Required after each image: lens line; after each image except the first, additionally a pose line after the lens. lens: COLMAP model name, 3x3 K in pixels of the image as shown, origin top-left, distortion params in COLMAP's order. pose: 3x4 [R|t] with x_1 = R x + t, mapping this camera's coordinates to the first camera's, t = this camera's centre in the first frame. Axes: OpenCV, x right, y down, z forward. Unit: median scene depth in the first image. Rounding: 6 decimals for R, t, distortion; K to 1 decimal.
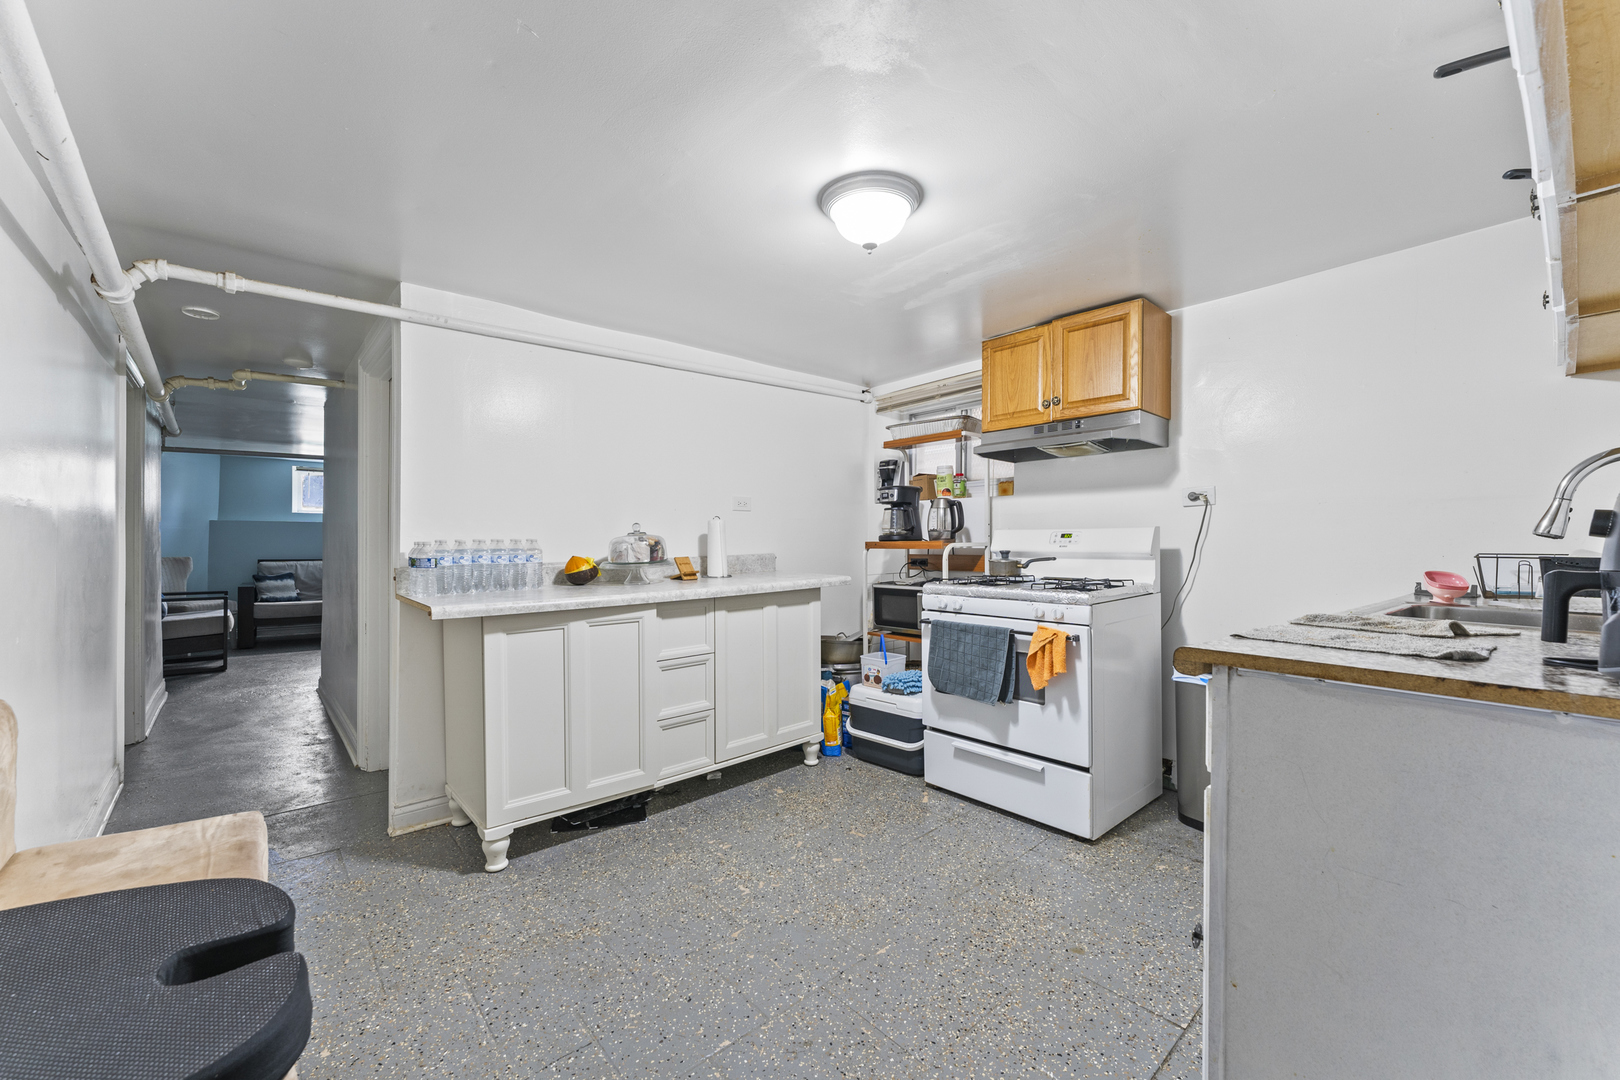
lens RADIAL K [[663.6, 0, 807.2], [0, 663.6, 537.3], [0, 0, 1]] dist [0.009030, 0.000009]
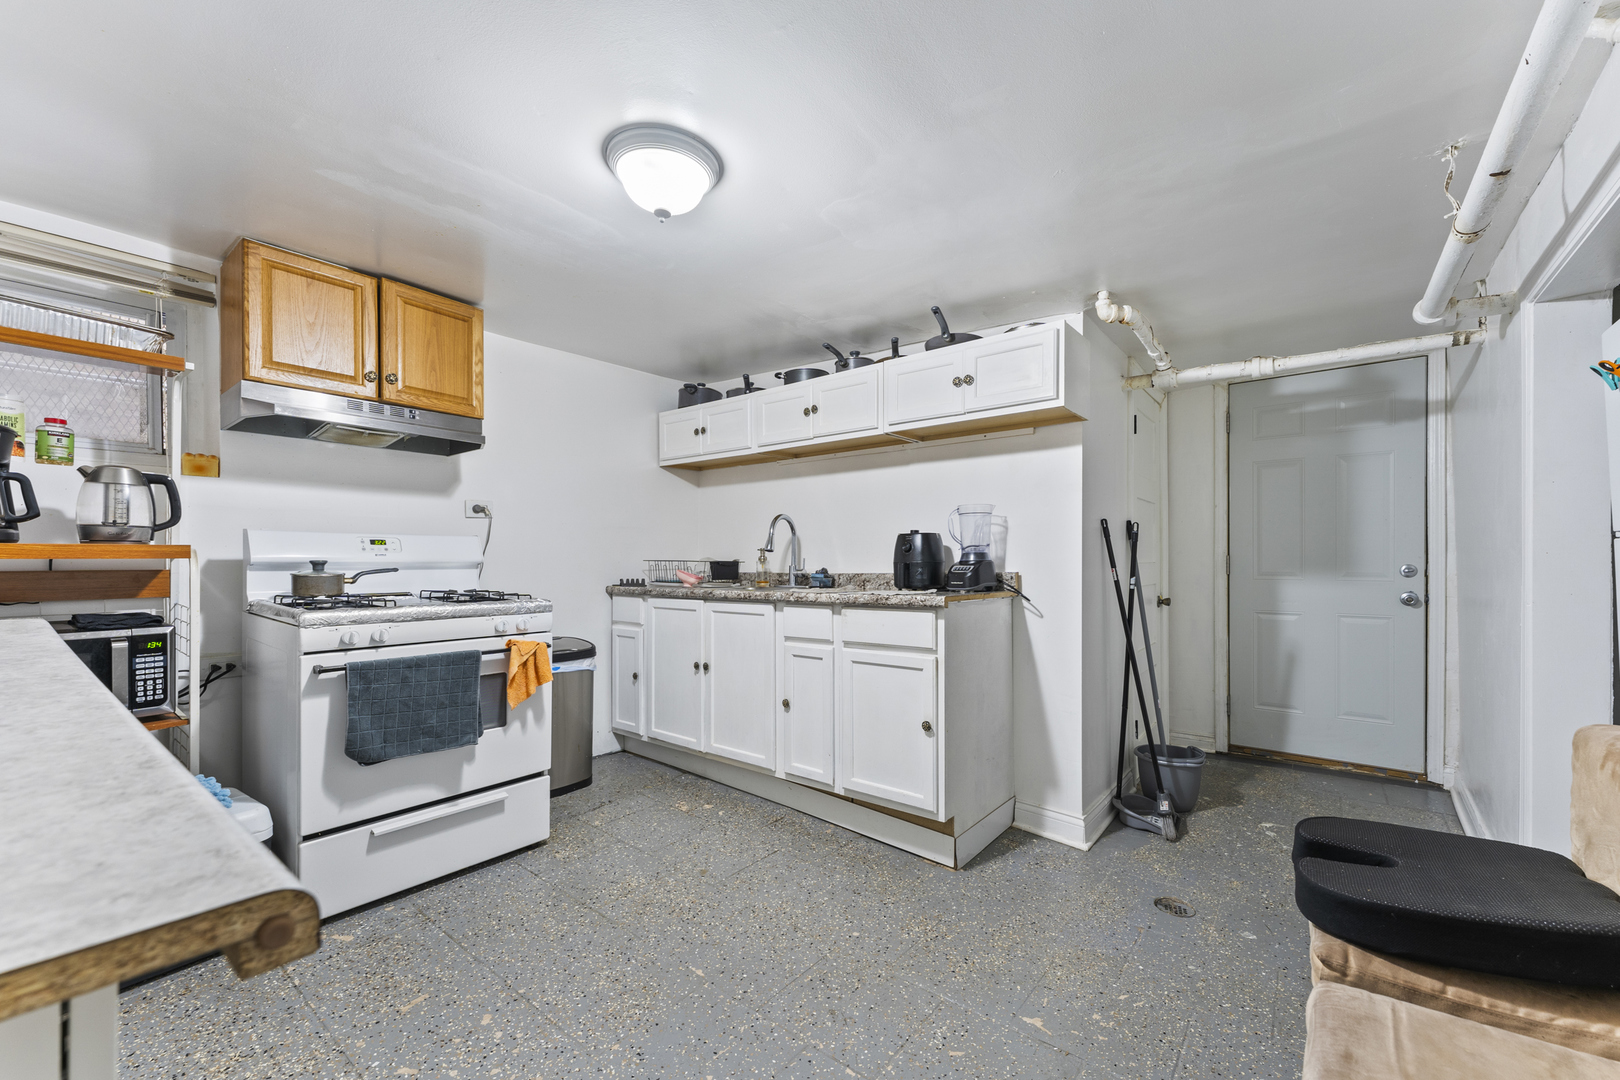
lens RADIAL K [[669.5, 0, 818.7], [0, 669.5, 557.2], [0, 0, 1]] dist [0.007445, 0.000003]
pose [[-0.214004, 0.004278, 0.976823, -0.596667], [-0.012373, 0.999898, -0.007090, 0.017092], [-0.976754, -0.013603, -0.213929, 0.712308]]
